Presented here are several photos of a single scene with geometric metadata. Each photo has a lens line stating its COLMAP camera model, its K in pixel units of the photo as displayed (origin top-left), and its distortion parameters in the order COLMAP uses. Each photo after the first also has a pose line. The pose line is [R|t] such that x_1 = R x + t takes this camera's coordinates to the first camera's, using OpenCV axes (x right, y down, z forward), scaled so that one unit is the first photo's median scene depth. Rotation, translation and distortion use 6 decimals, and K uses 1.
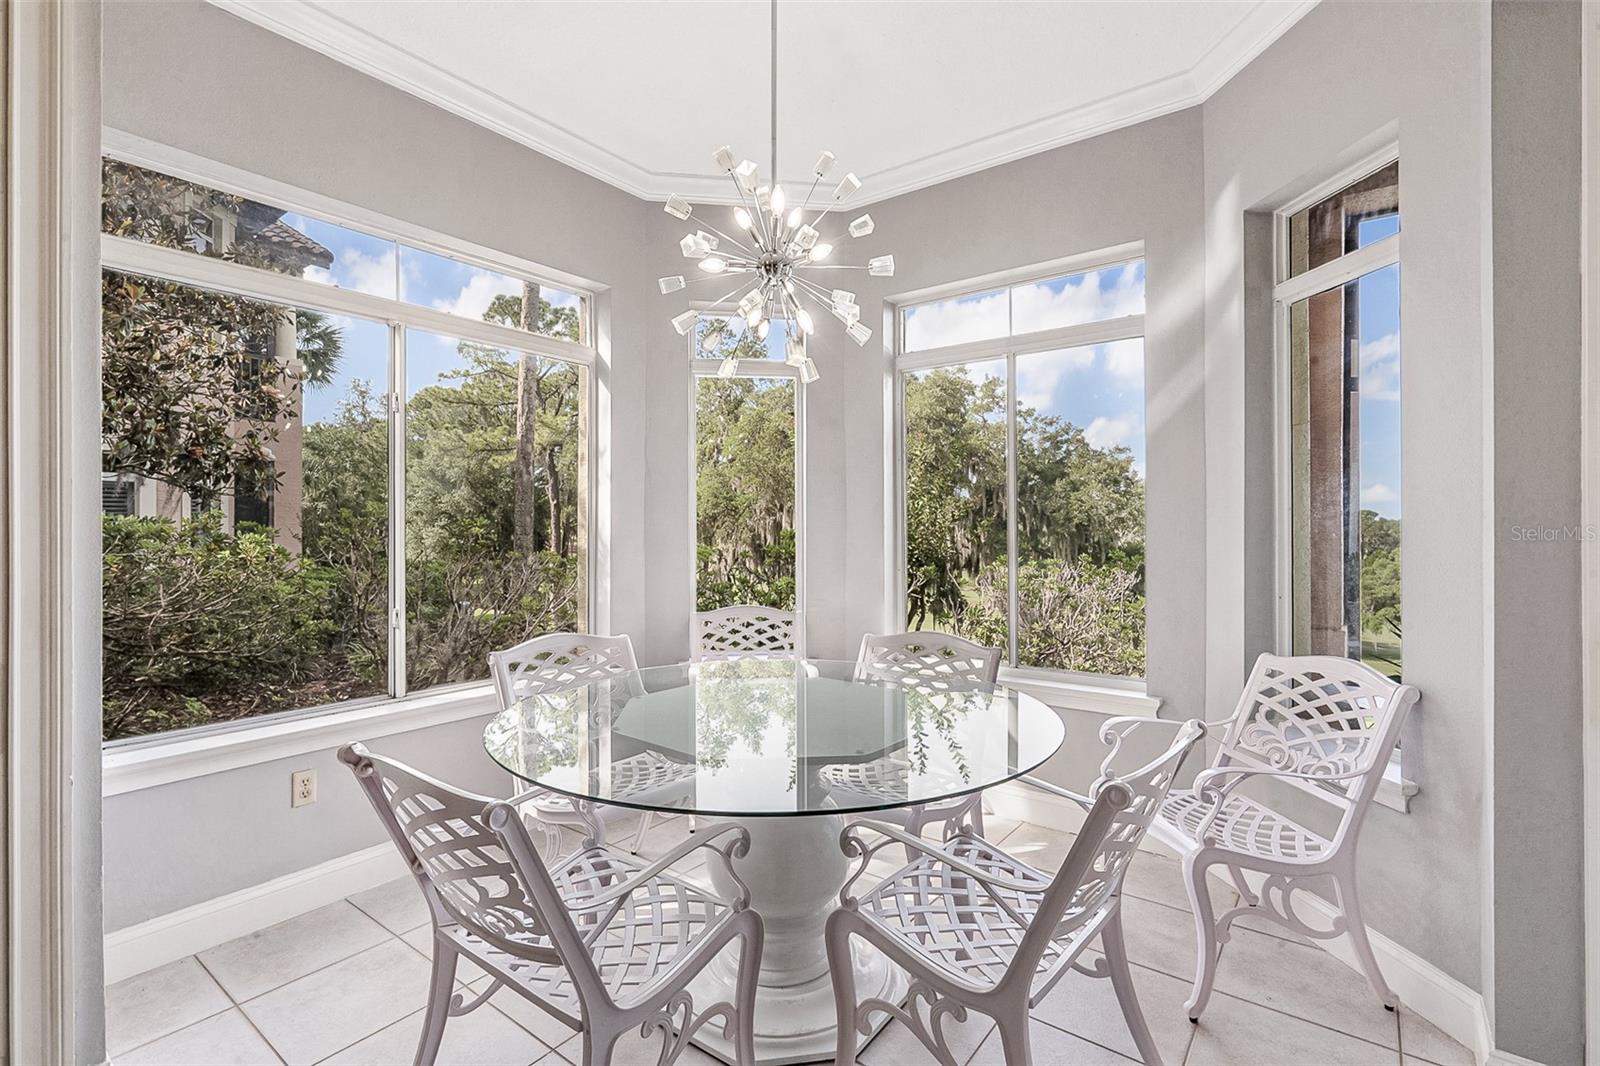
lens RADIAL K [[728.4, 0, 805.0], [0, 728.4, 539.7], [0, 0, 1]] dist [-0.002098, -0.000037]
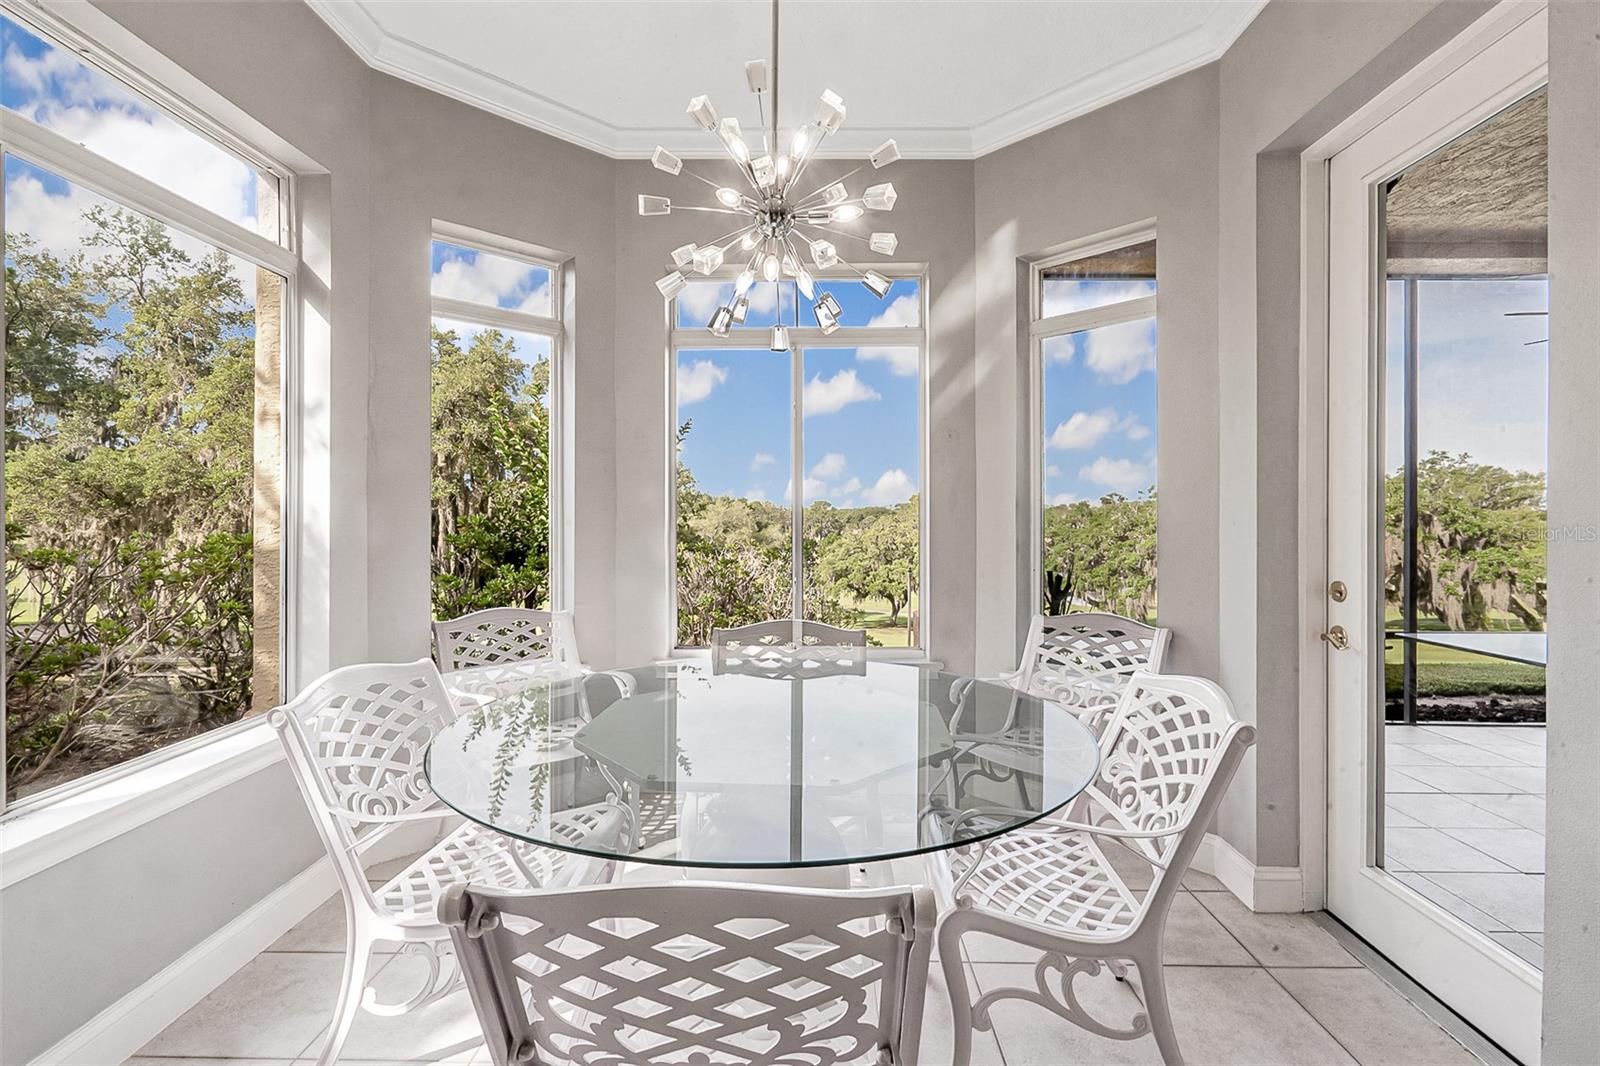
lens RADIAL K [[737.4, 0, 800.4], [0, 737.4, 510.5], [0, 0, 1]] dist [-0.003750, -0.000091]
pose [[0.813163, 0.004628, 0.582017, -0.396939], [0.008501, 0.999767, -0.019828, 0.001801], [-0.581973, 0.021071, 0.812935, 0.191529]]
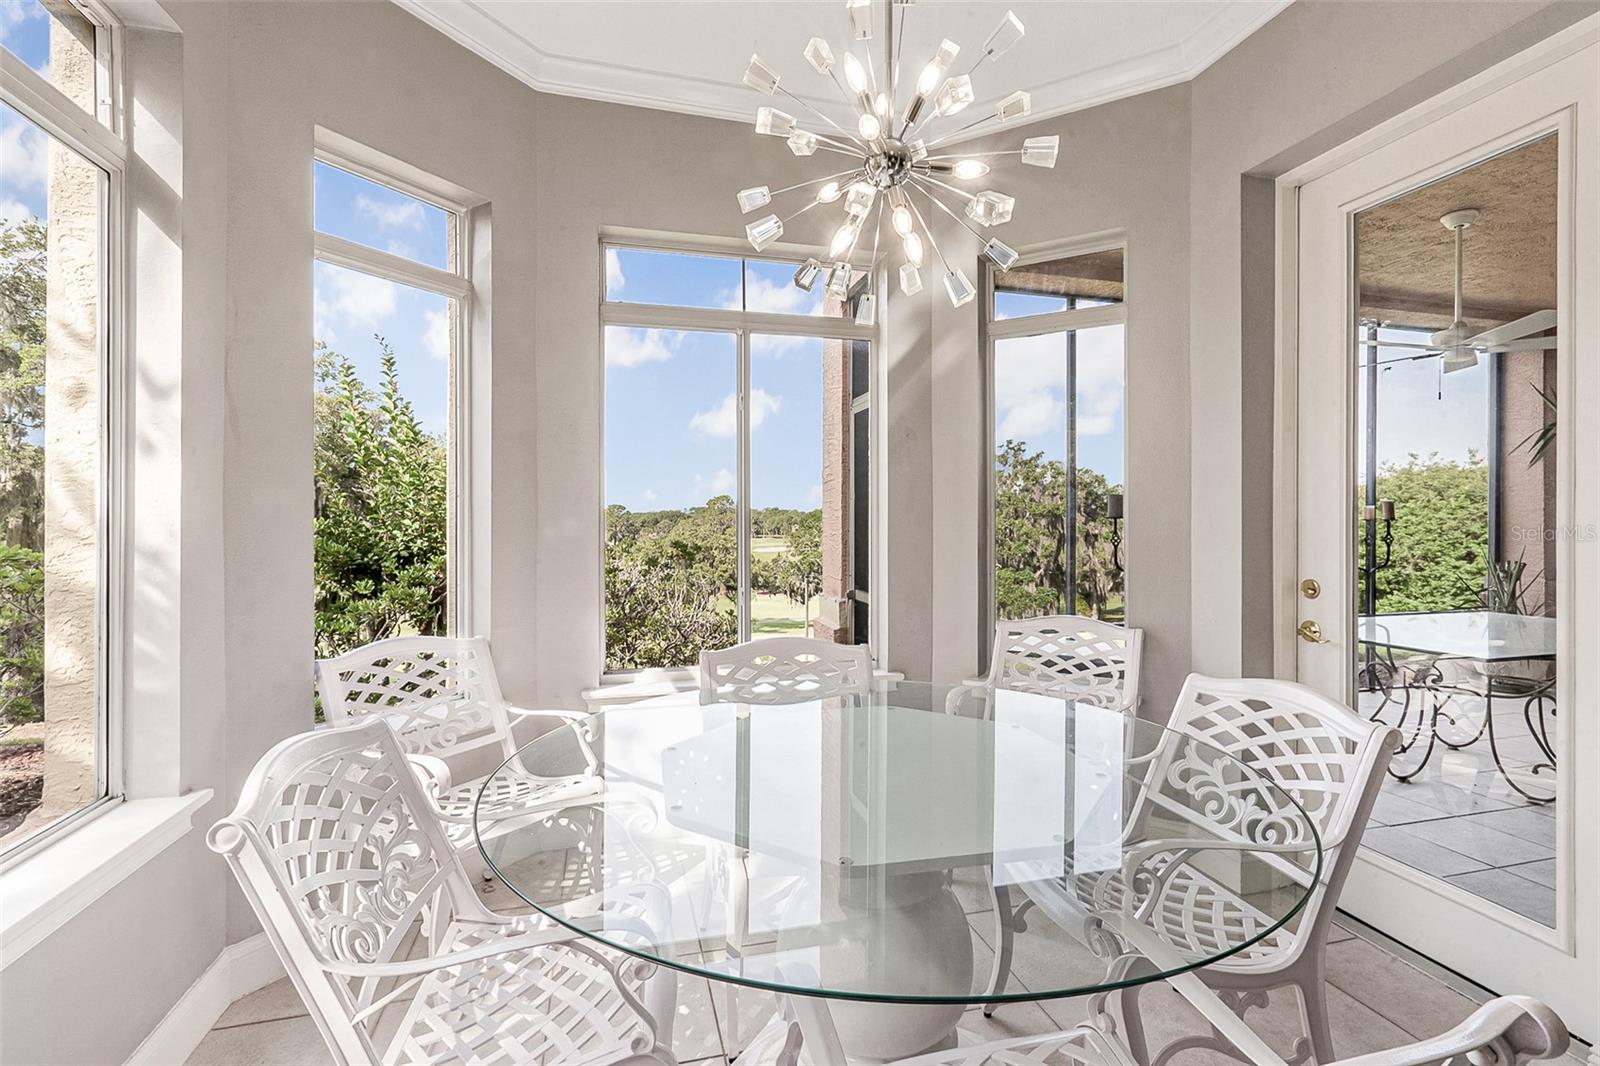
lens RADIAL K [[734.5, 0, 799.3], [0, 734.5, 515.3], [0, 0, 1]] dist [-0.002968, 0.000585]
pose [[0.621372, 0.004352, 0.783503, -0.505670], [0.013008, 0.999789, -0.015870, -0.001690], [-0.783407, 0.020053, 0.621185, 0.451318]]
